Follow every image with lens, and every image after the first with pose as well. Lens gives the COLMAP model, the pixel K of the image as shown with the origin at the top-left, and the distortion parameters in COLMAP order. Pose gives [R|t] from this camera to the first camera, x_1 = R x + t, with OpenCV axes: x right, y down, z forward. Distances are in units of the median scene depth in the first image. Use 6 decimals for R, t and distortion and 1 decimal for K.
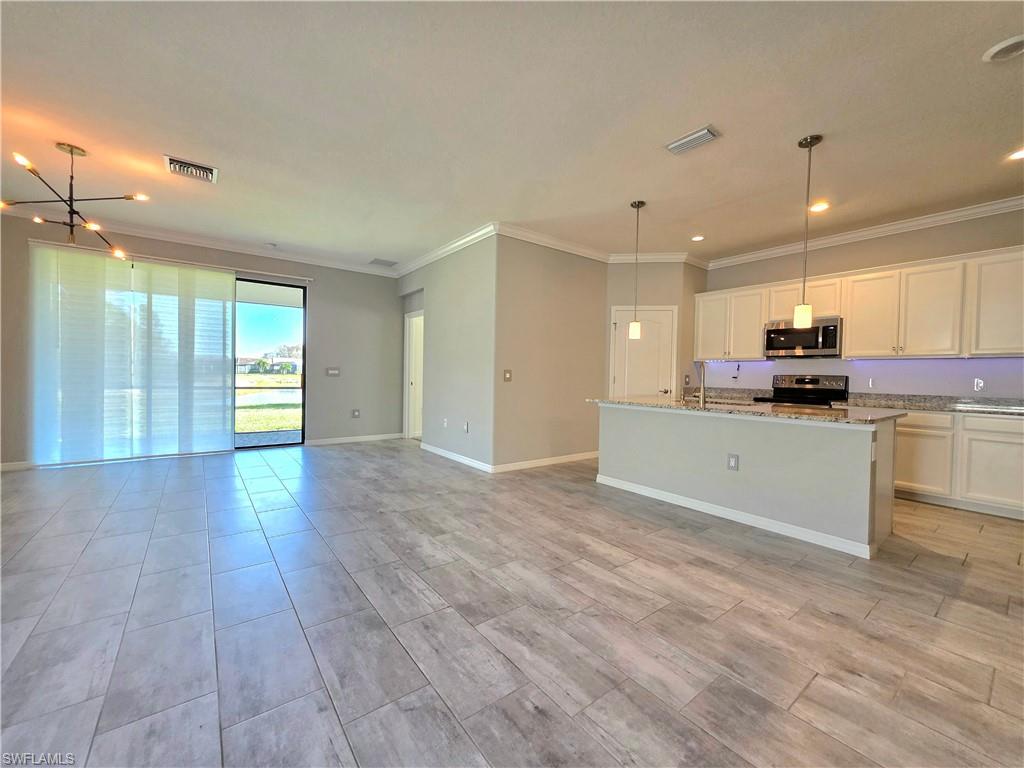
lens RADIAL K [[411.7, 0, 512.0], [0, 411.7, 384.0], [0, 0, 1]] dist [0.001075, 0.000034]
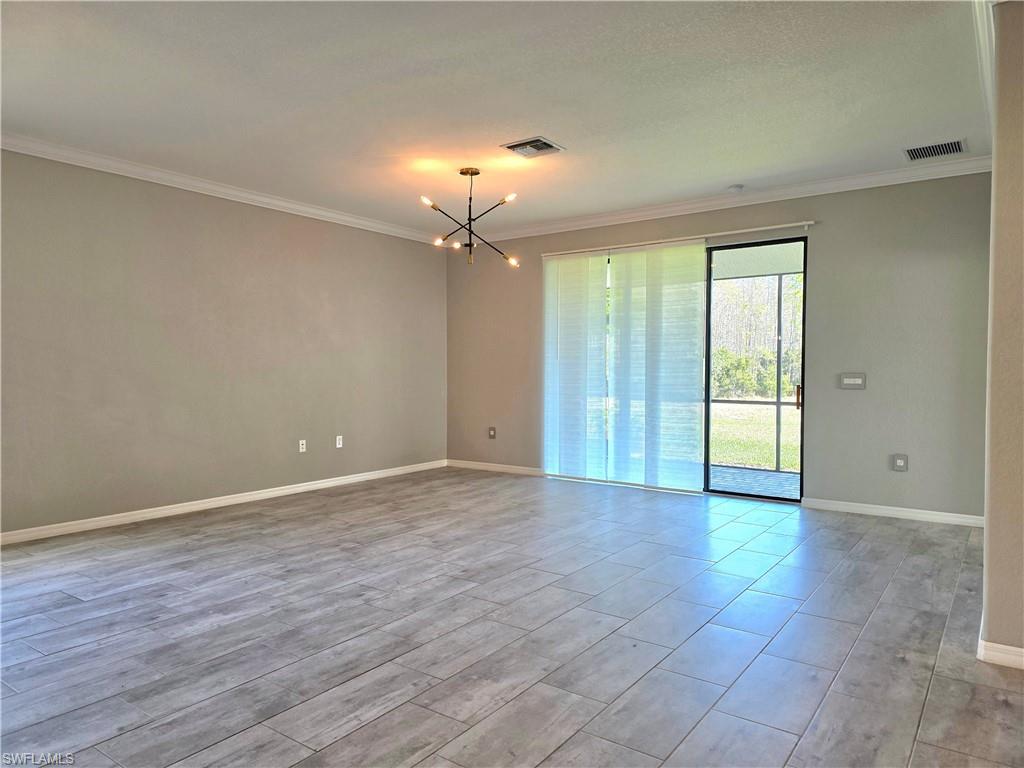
lens RADIAL K [[683.4, 0, 512.0], [0, 683.4, 384.0], [0, 0, 1]] dist [0.054457, -0.045515]
pose [[0.288571, 0.003671, -0.957452, 0.589092], [-0.017270, 0.999850, -0.001372, -0.030674], [0.957303, 0.016931, 0.288591, 0.572038]]
